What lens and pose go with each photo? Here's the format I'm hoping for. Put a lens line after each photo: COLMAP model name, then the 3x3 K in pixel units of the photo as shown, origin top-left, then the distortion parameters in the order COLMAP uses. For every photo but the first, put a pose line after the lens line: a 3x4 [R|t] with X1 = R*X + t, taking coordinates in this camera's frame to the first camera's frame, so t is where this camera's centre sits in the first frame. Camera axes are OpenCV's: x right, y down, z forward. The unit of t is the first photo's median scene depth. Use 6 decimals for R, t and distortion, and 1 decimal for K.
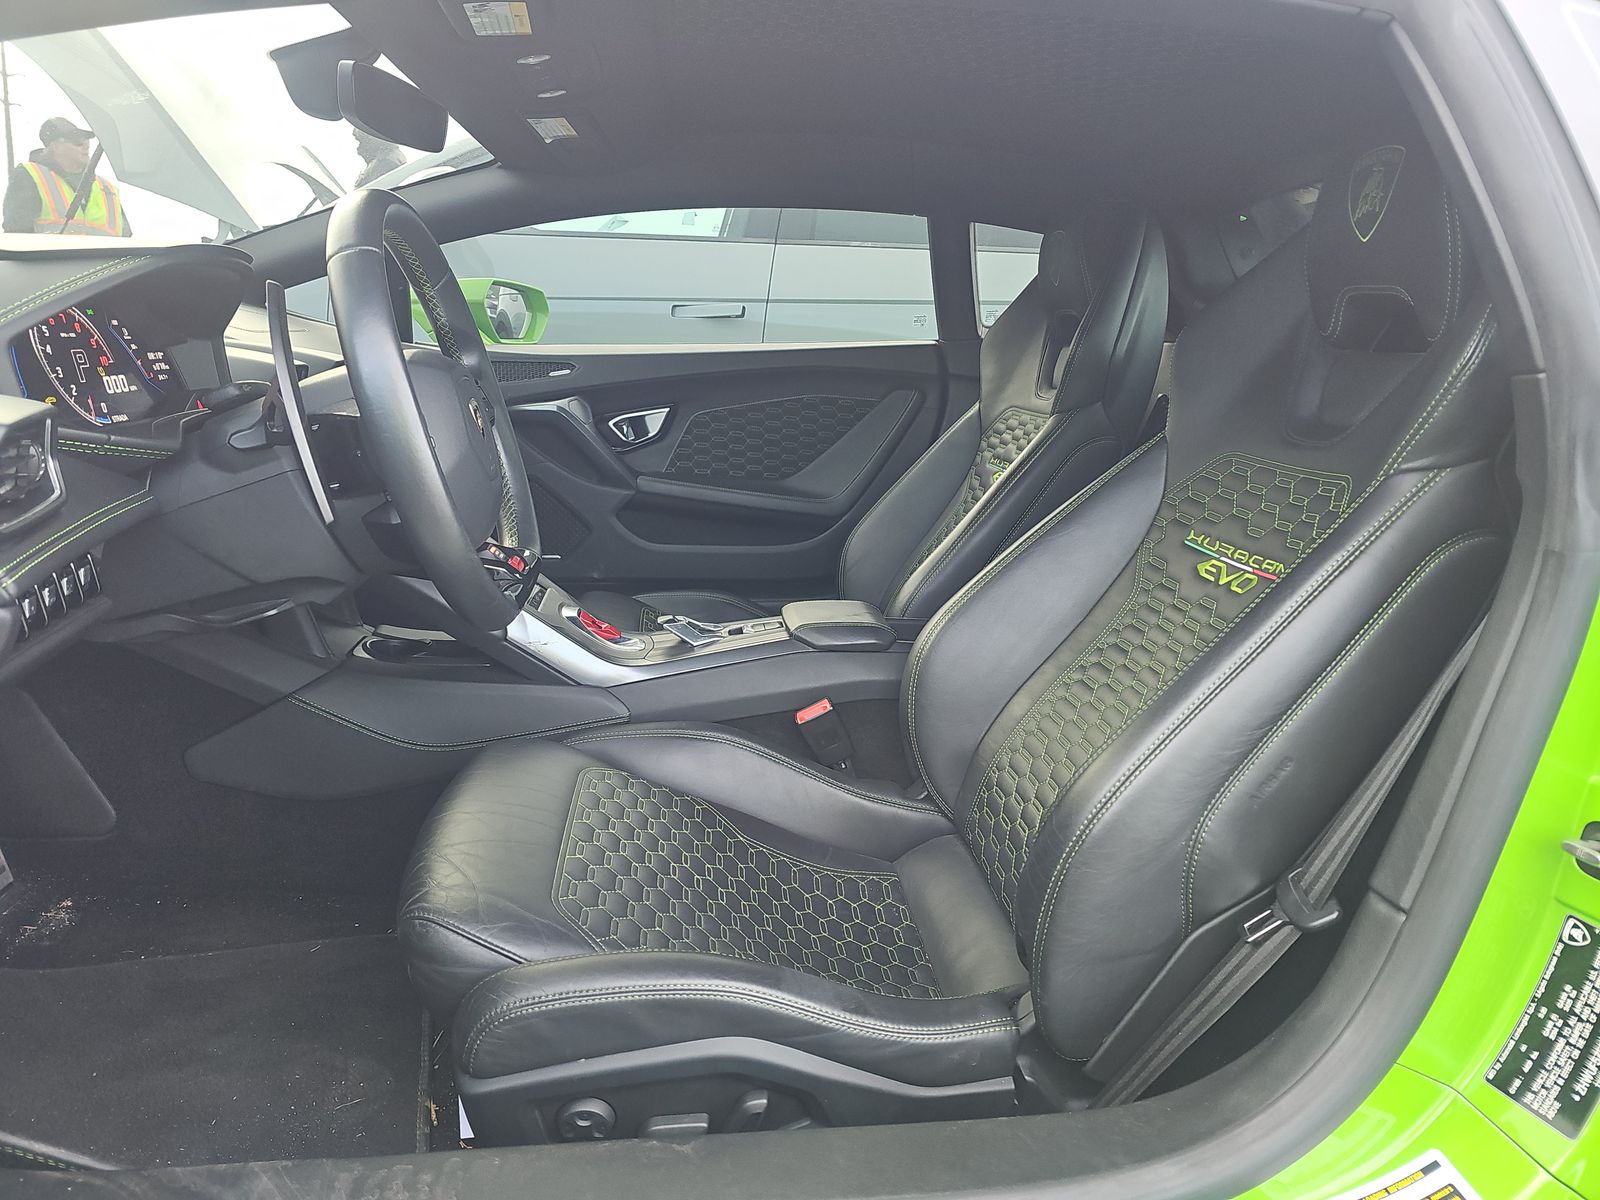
lens RADIAL K [[1072.0, 0, 799.7], [0, 1072.0, 601.9], [0, 0, 1]] dist [-0.000468, -0.001118]
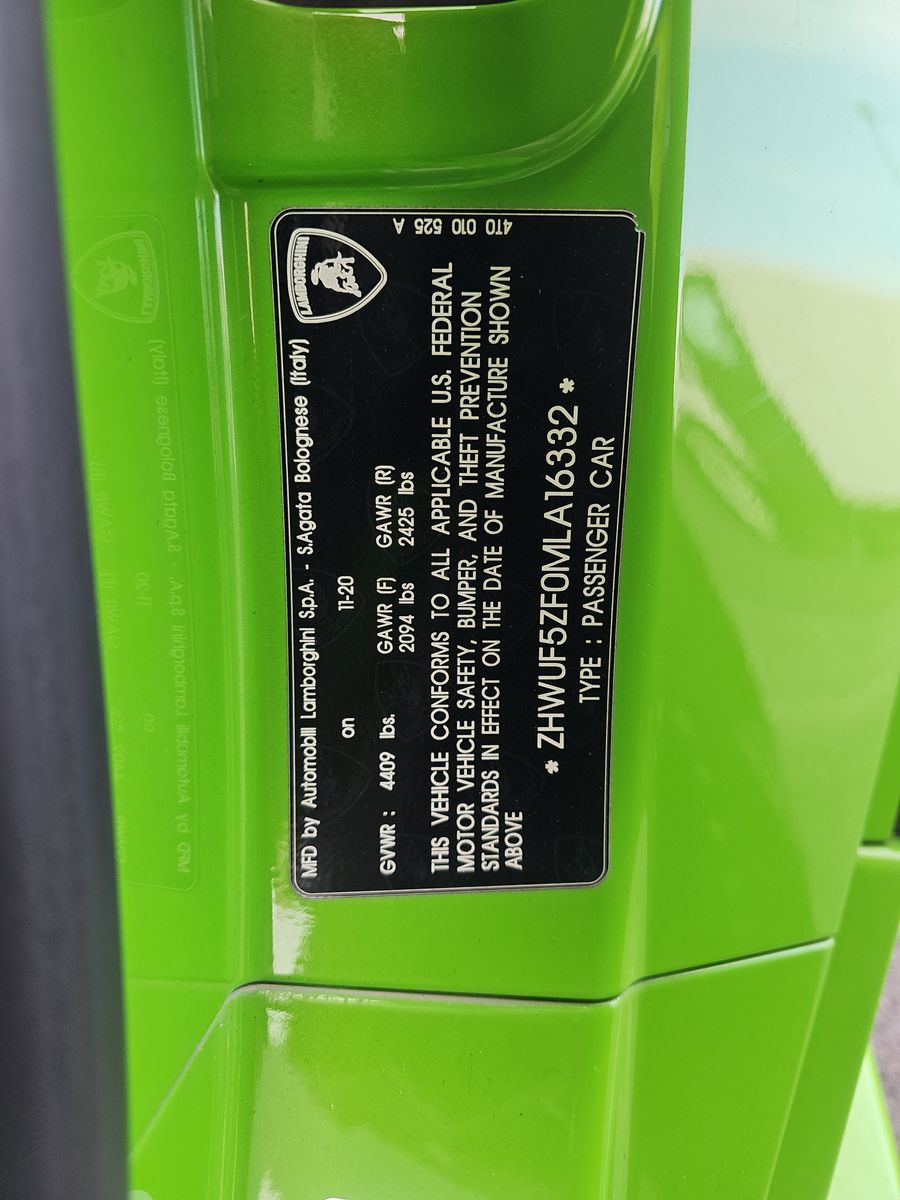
lens RADIAL K [[804.0, 0, 450.4], [0, 804.0, 601.0], [0, 0, 1]] dist [-0.000468, -0.001118]
pose [[0.268547, -0.540201, 0.797537, 0.533185], [0.193718, 0.841322, 0.504629, 0.284307], [-0.943587, 0.018981, 0.330581, 0.913321]]
